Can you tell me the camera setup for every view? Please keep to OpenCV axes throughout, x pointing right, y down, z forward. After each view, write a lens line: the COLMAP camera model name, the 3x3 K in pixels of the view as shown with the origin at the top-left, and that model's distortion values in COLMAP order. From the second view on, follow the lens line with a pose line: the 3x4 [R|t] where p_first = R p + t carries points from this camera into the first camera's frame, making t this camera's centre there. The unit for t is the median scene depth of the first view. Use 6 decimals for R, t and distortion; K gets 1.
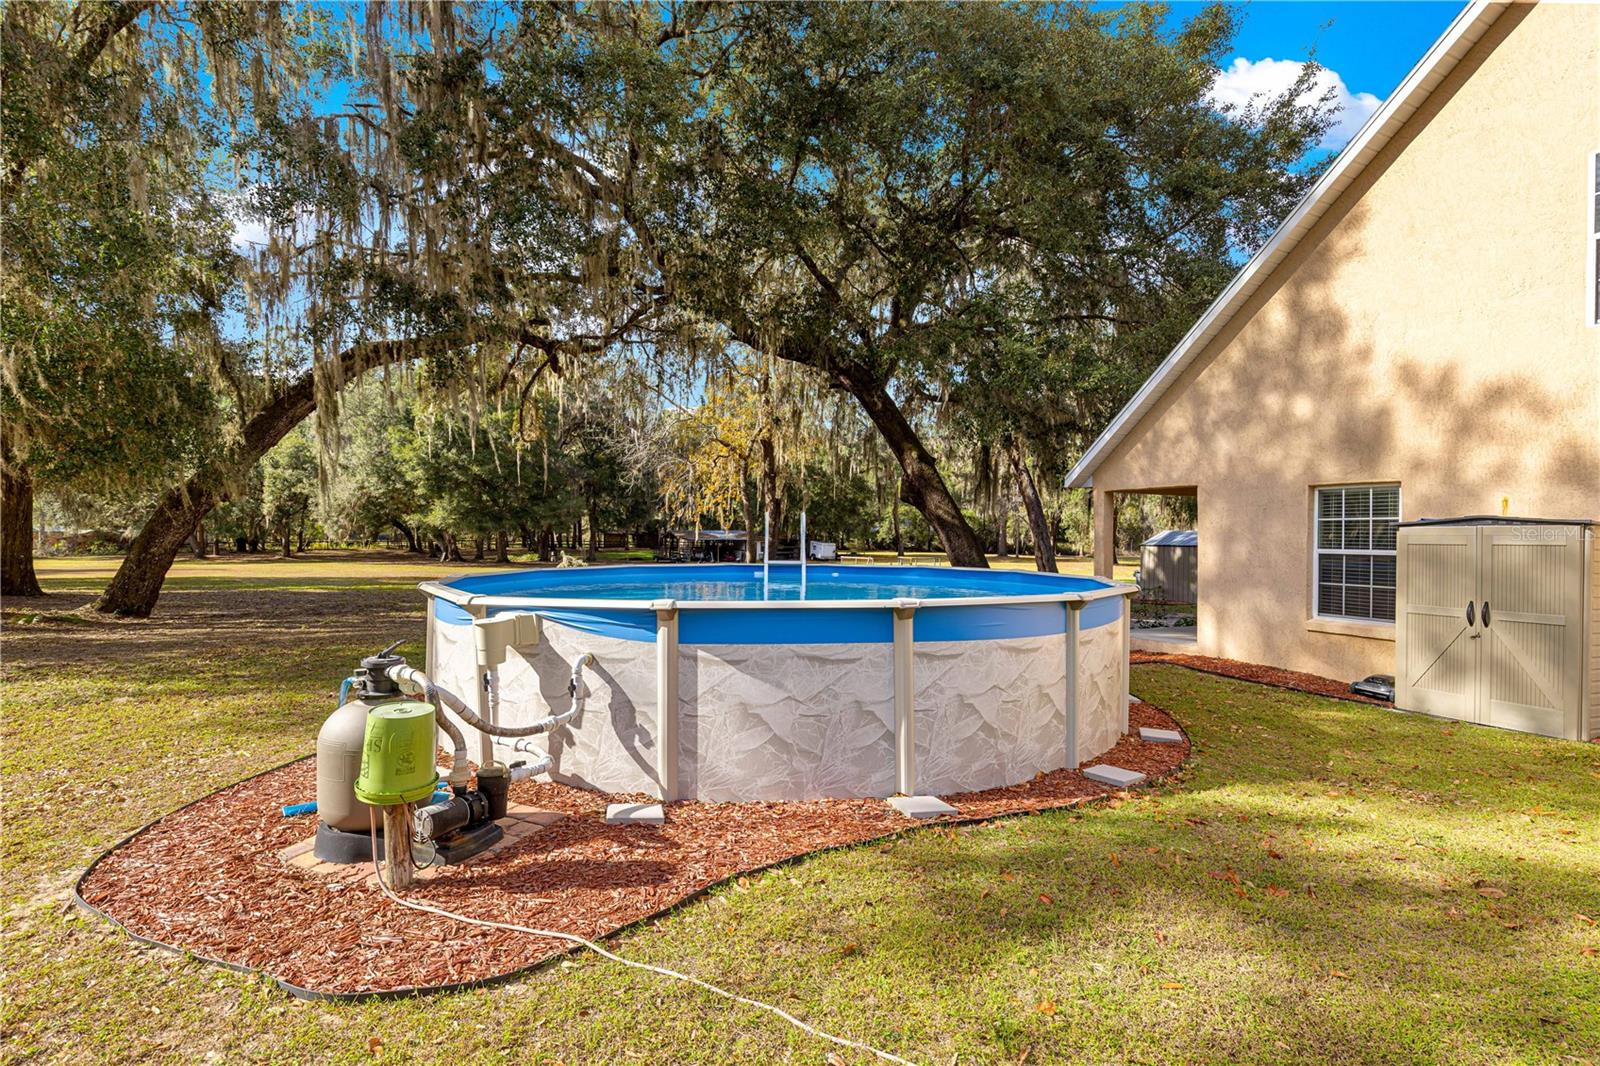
lens RADIAL K [[722.5, 0, 799.1], [0, 722.5, 532.8], [0, 0, 1]] dist [0.001032, 0.001799]
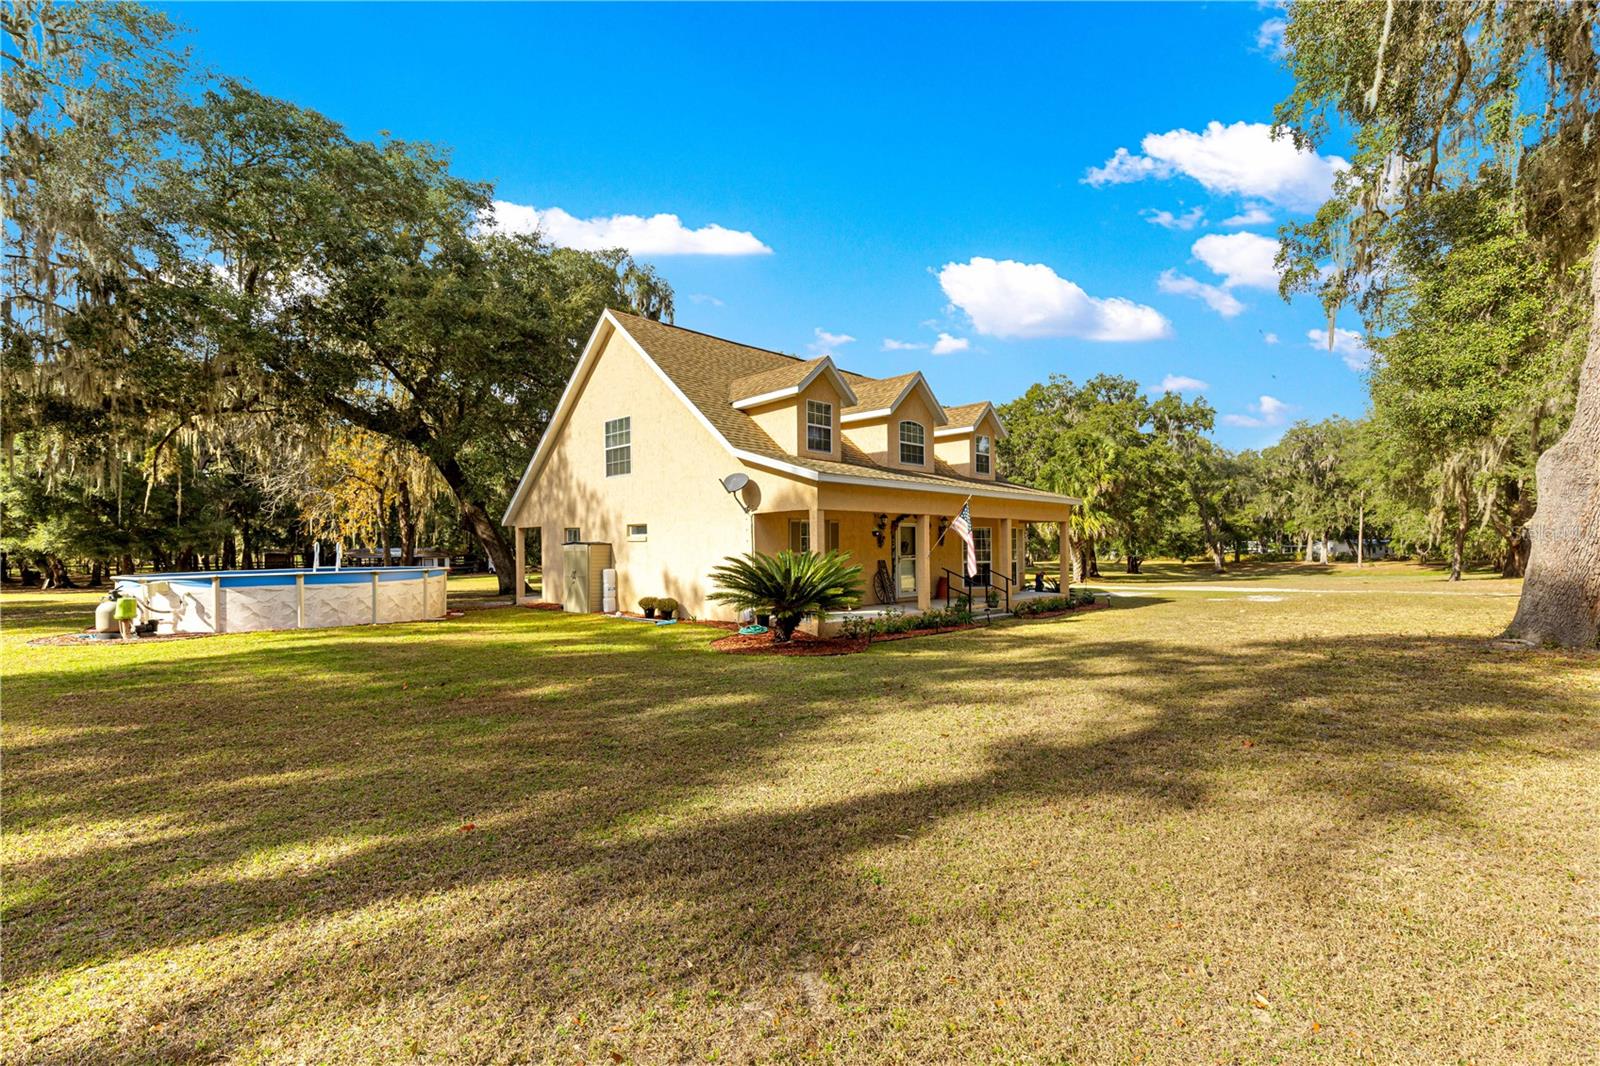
lens RADIAL K [[722.5, 0, 801.7], [0, 722.5, 539.8], [0, 0, 1]] dist [0.001032, 0.001799]
pose [[0.934070, -0.018377, 0.356617, 0.415494], [0.020787, 0.999780, -0.002926, -0.000668], [-0.356484, 0.010146, 0.934246, -1.109630]]
